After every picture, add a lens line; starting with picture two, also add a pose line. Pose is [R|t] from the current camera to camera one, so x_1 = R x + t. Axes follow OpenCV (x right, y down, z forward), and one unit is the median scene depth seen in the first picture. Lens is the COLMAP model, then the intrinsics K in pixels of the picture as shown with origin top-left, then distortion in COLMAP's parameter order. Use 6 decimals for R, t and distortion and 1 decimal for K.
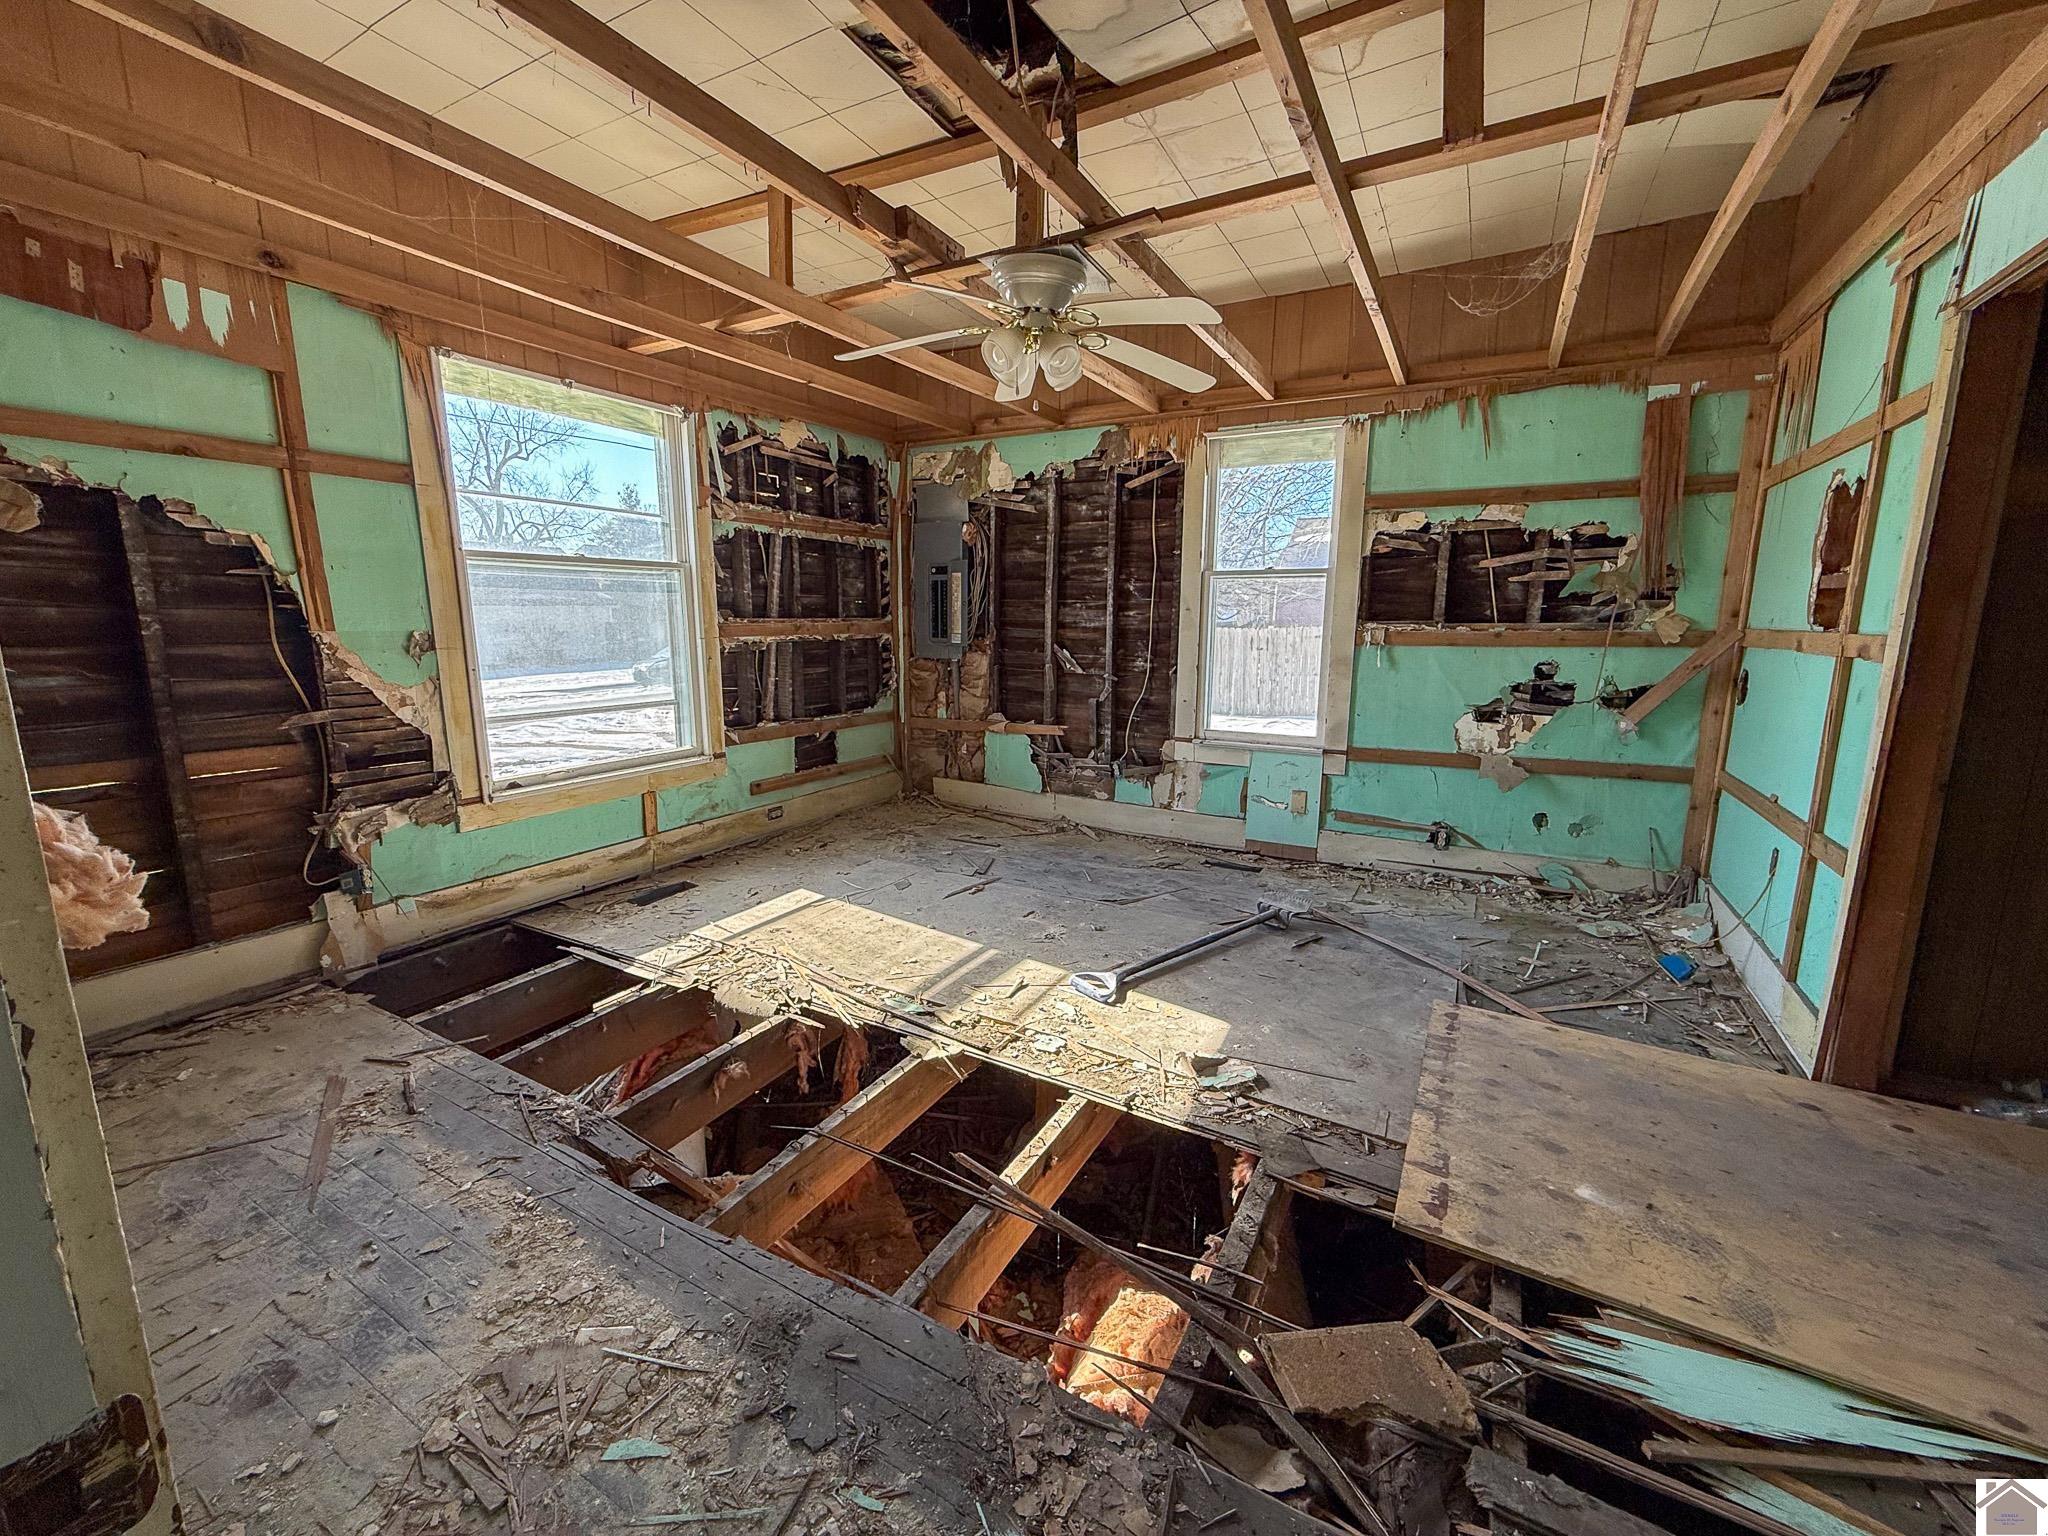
lens RADIAL K [[825.5, 0, 1017.6], [0, 825.5, 764.9], [0, 0, 1]] dist [-0.002011, 0.000005]
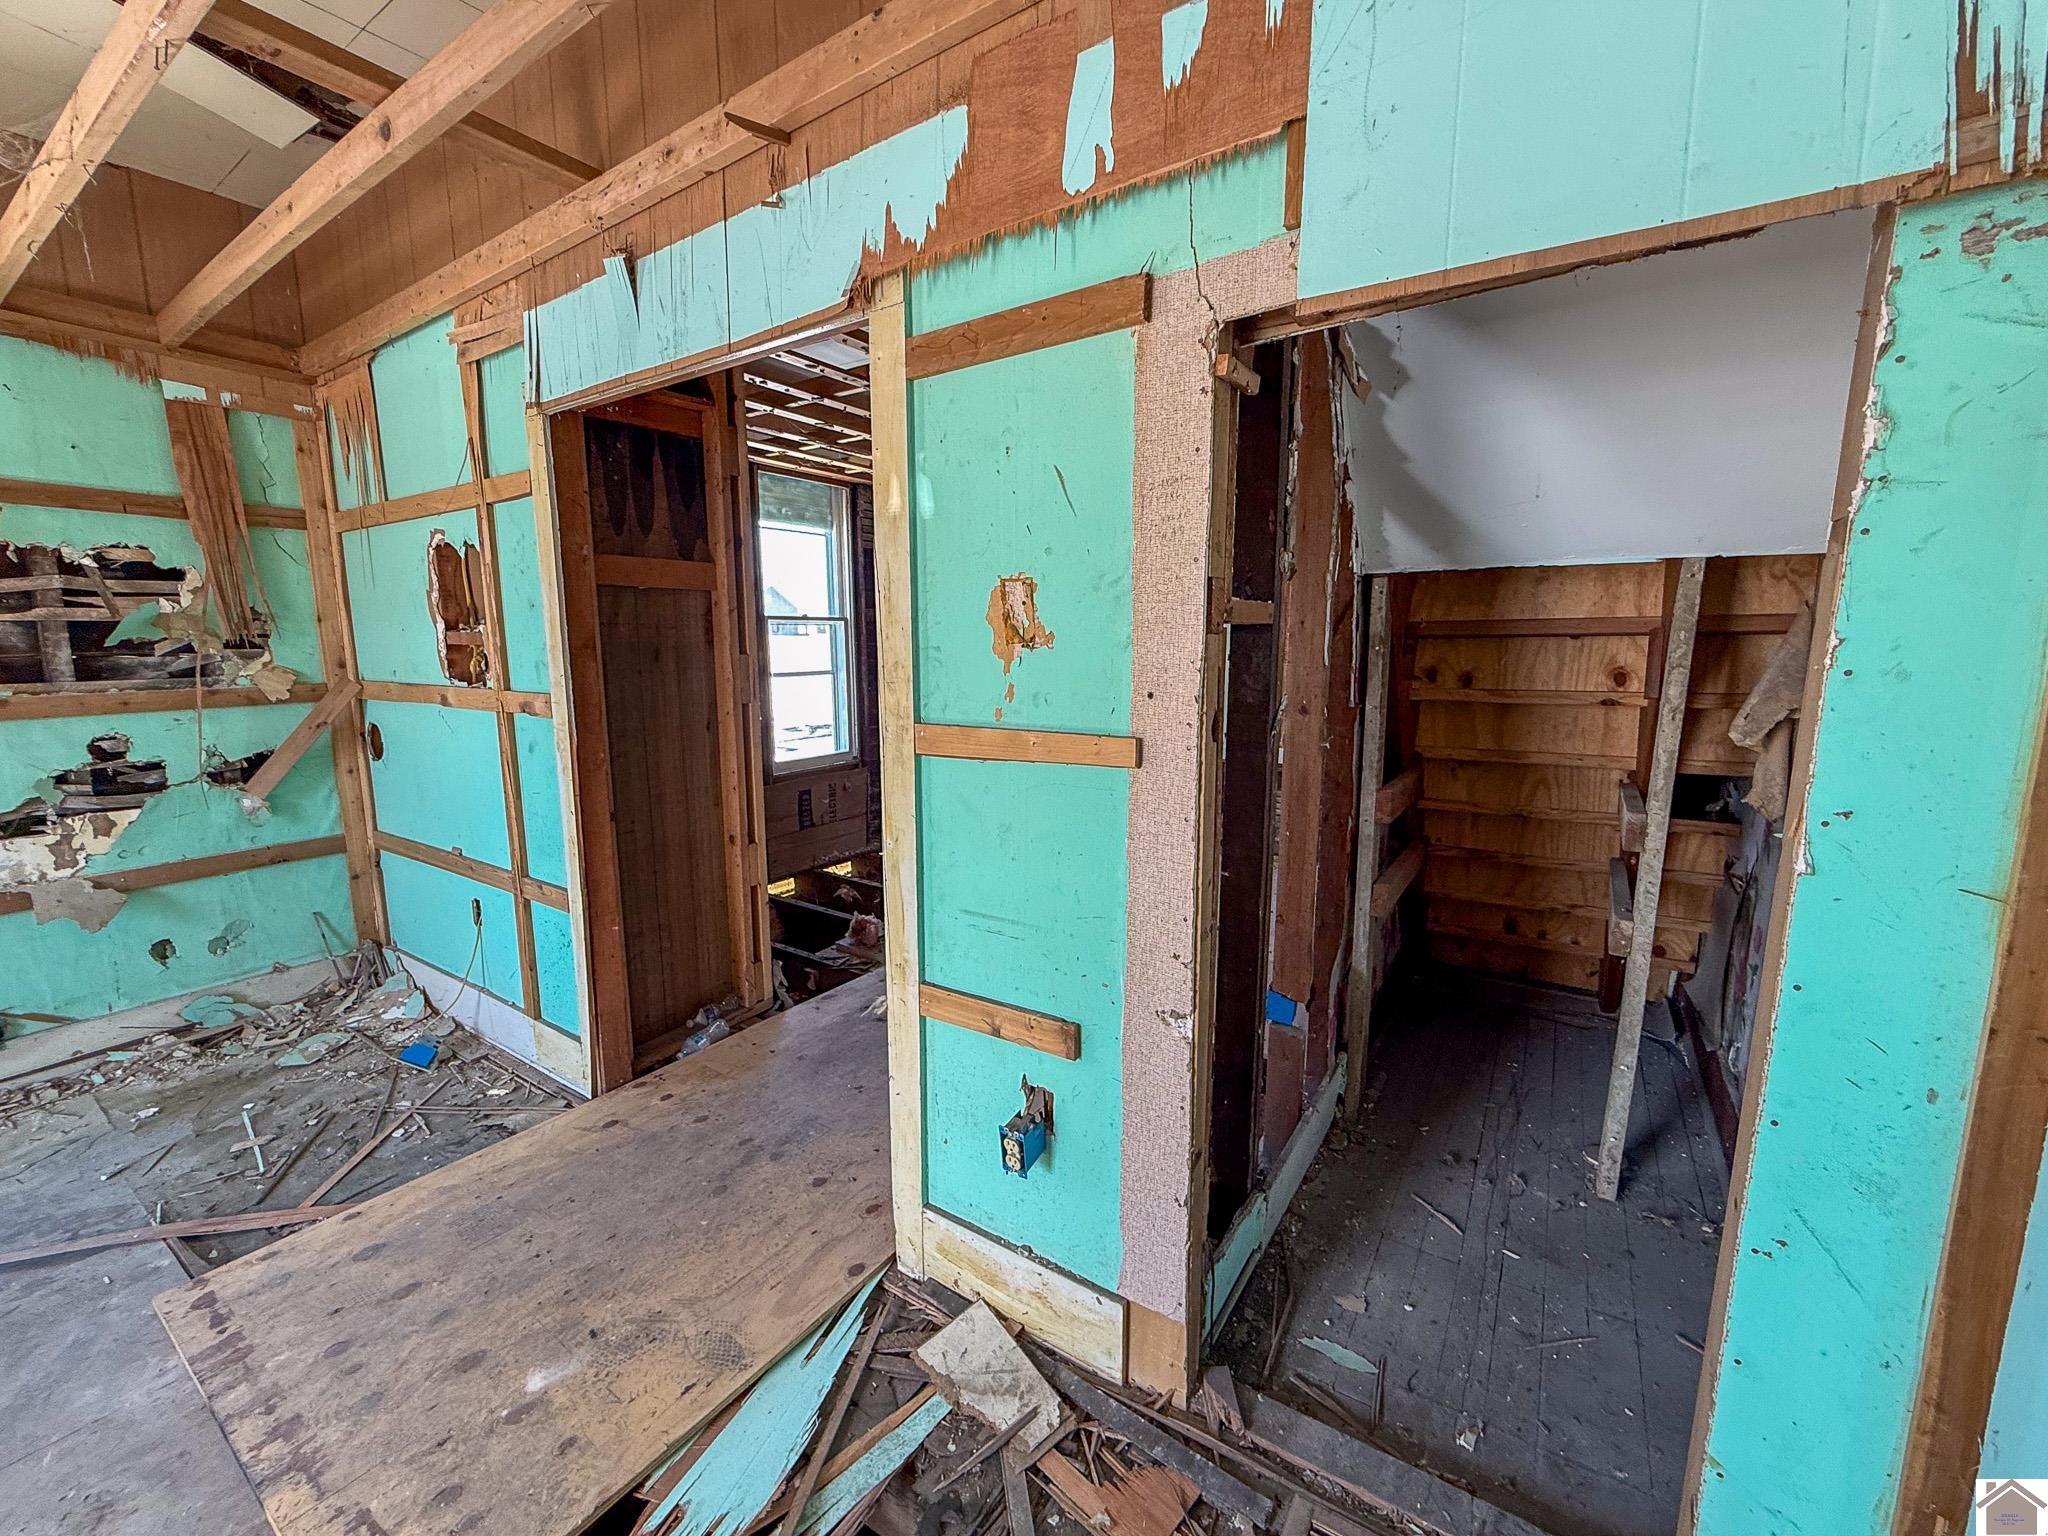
lens RADIAL K [[825.5, 0, 1017.6], [0, 825.5, 764.9], [0, 0, 1]] dist [-0.002011, 0.000005]
pose [[0.067200, -0.148335, 0.986651, -0.006143], [0.172932, 0.975651, 0.134903, -0.066482], [-0.982639, 0.161559, 0.091215, 0.188678]]
